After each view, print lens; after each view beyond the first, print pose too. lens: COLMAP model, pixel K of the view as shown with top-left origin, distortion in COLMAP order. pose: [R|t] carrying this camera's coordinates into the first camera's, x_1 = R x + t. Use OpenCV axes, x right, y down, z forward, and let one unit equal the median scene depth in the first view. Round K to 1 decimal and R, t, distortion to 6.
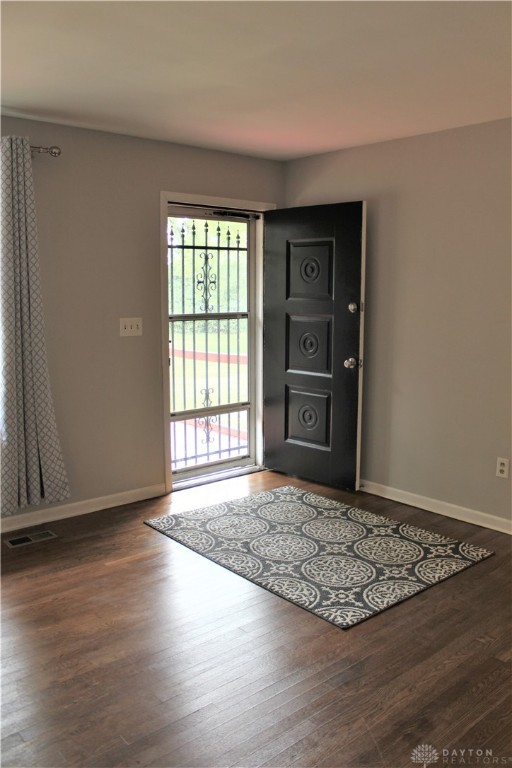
lens RADIAL K [[643.2, 0, 268.1], [0, 643.2, 382.7], [0, 0, 1]] dist [-0.161558, 0.139766]
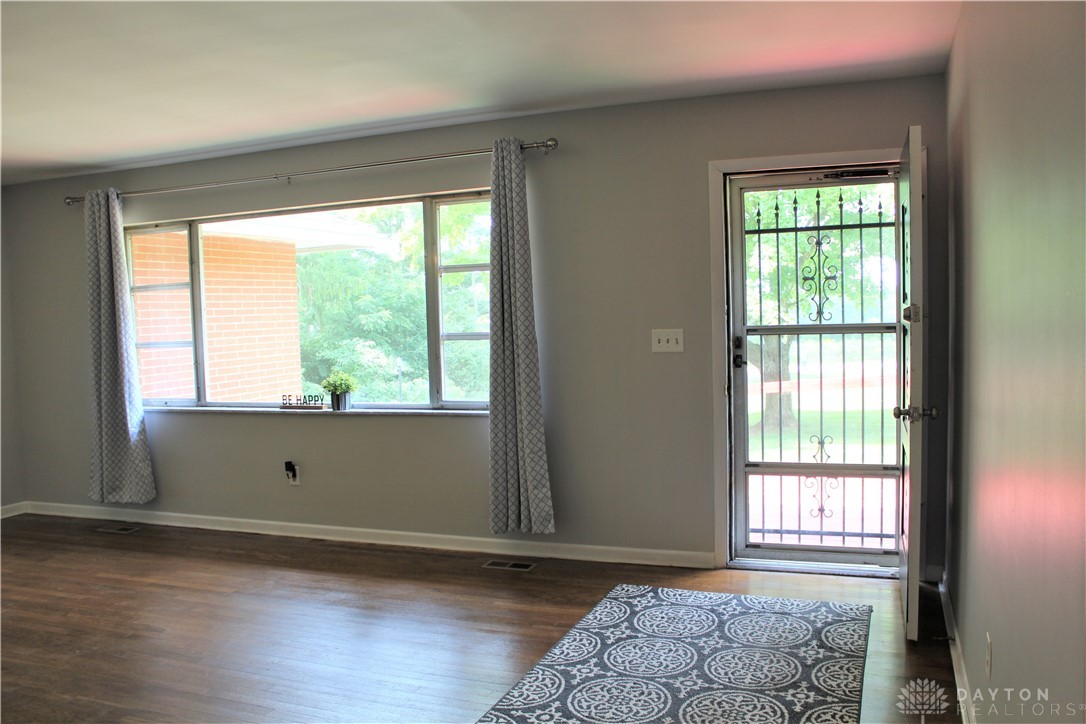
lens RADIAL K [[897.8, 0, 525.9], [0, 897.8, 376.2], [0, 0, 1]] dist [-0.155946, 0.118694]
pose [[0.450903, 0.052675, -0.891017, 0.619737], [-0.092816, 0.995612, 0.011888, -0.036993], [0.887734, 0.077340, 0.453814, 0.314234]]
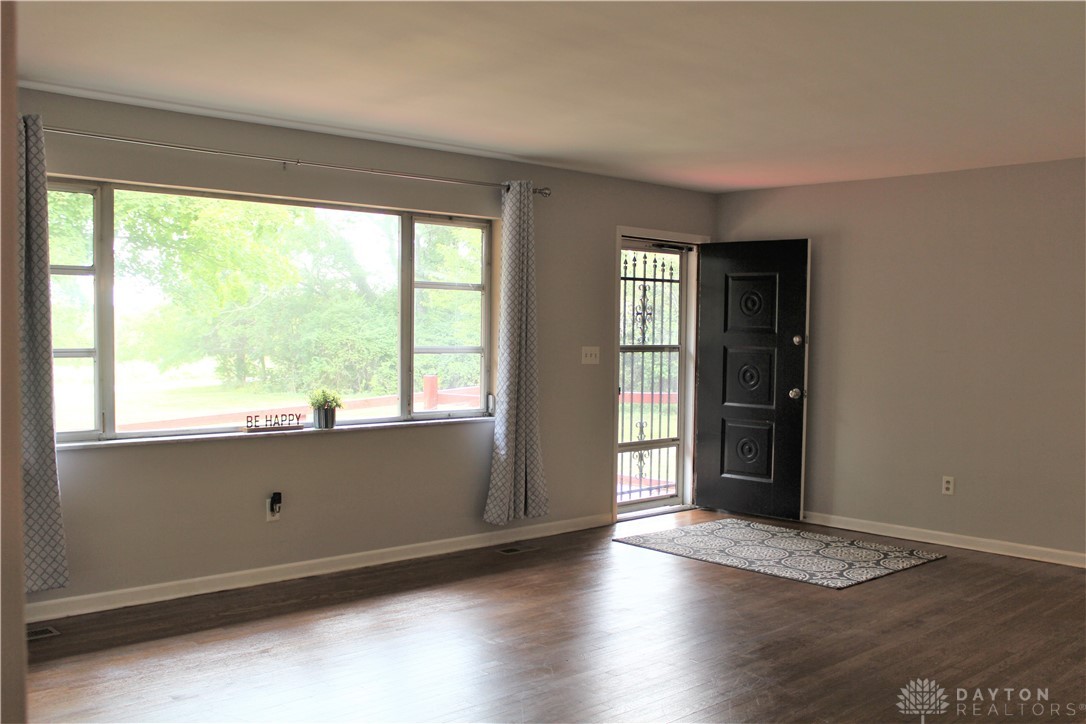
lens RADIAL K [[1041.7, 0, 543.5], [0, 1041.7, 379.7], [0, 0, 1]] dist [-0.107132, 0.008719]
pose [[0.999584, 0.009585, 0.027217, -0.303330], [-0.006972, 0.995499, -0.094516, 0.101140], [-0.028000, 0.094286, 0.995151, -0.611119]]
